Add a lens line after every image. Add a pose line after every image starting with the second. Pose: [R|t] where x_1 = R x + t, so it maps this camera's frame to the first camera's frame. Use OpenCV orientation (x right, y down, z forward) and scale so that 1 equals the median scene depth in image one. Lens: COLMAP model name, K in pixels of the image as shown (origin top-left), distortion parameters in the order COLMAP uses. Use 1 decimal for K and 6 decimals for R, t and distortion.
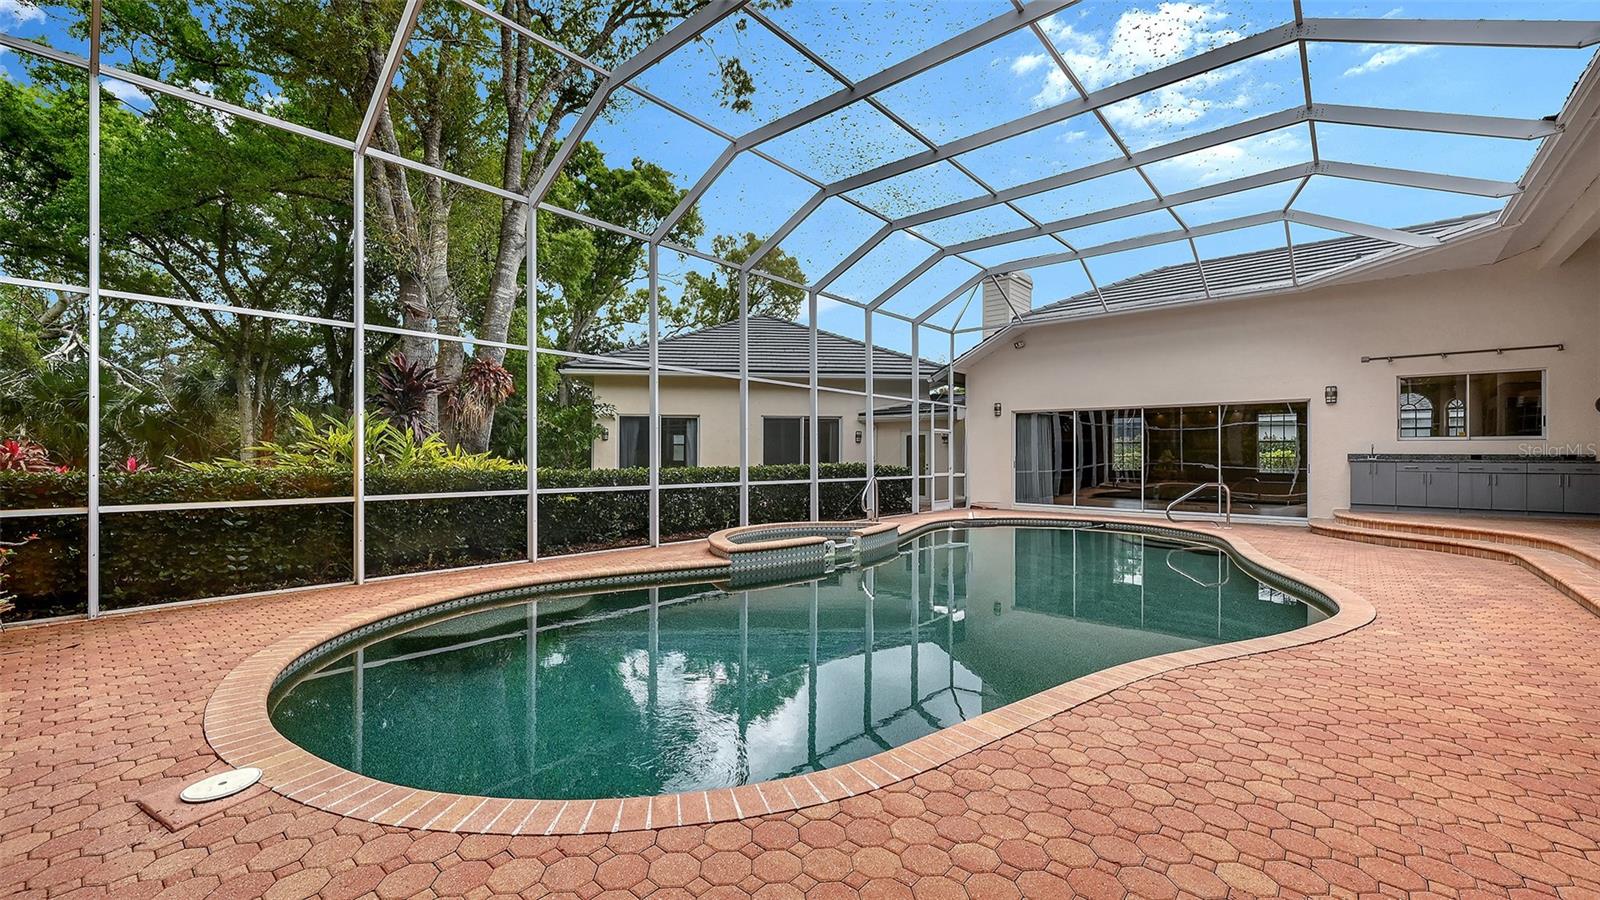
lens RADIAL K [[636.6, 0, 800.0], [0, 636.6, 450.0], [0, 0, 1]] dist [0.002254, 0.000232]
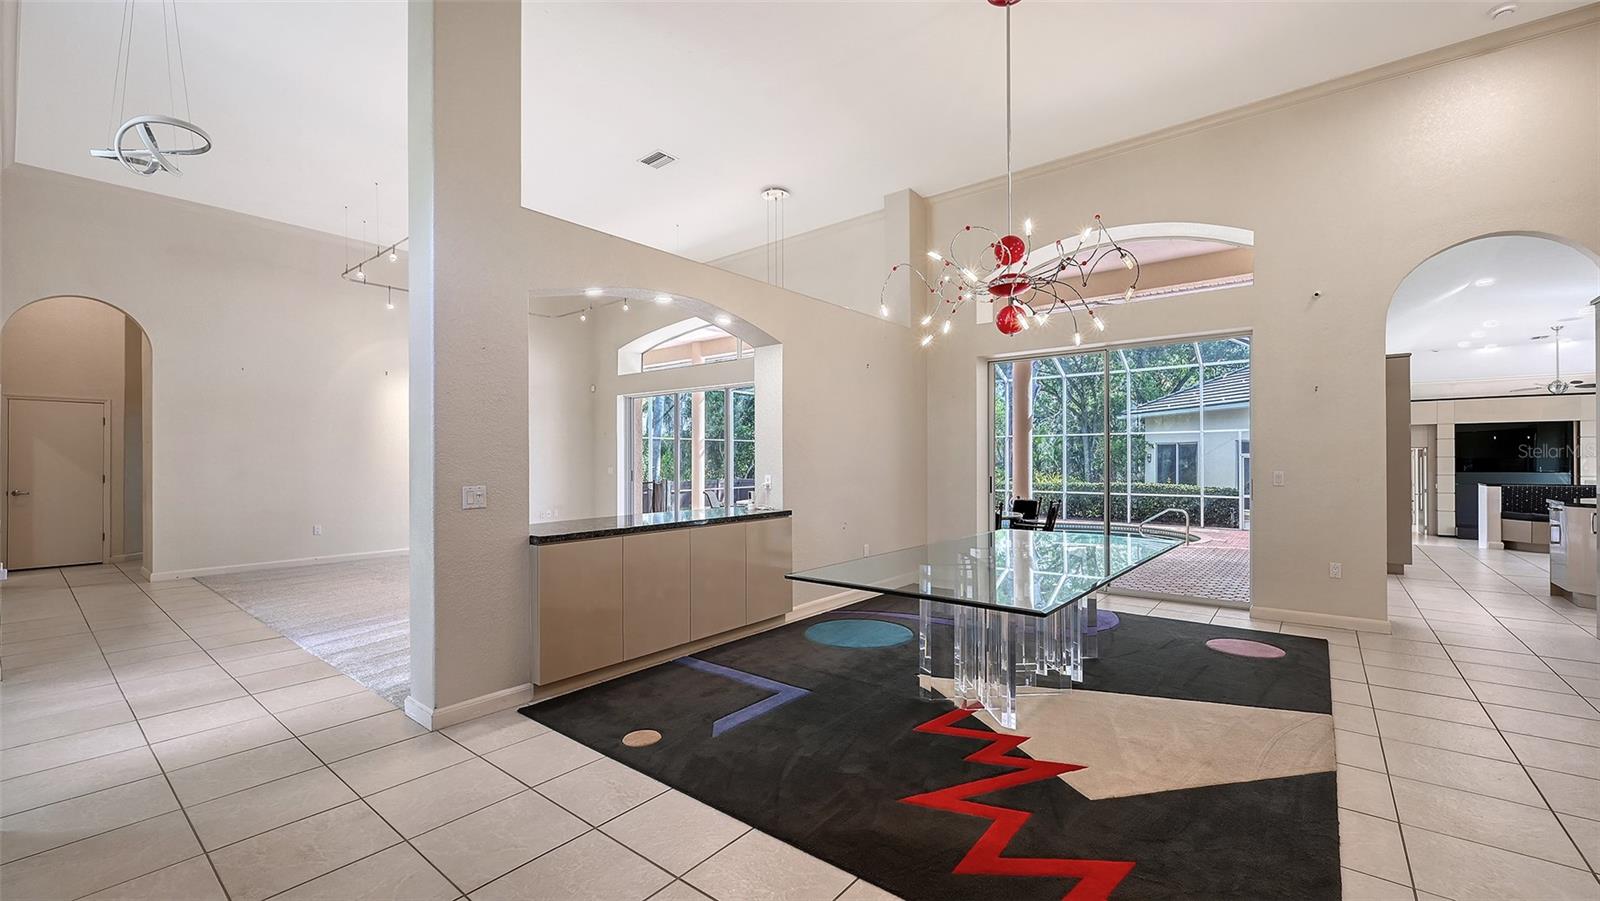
lens RADIAL K [[639.6, 0, 804.5], [0, 639.6, 461.6], [0, 0, 1]] dist [0.000167, -0.000009]
pose [[0.041430, -0.002222, -0.999139, 1.591413], [0.009529, 0.999953, -0.001829, -0.031947], [0.999096, -0.009445, 0.041449, 0.263762]]
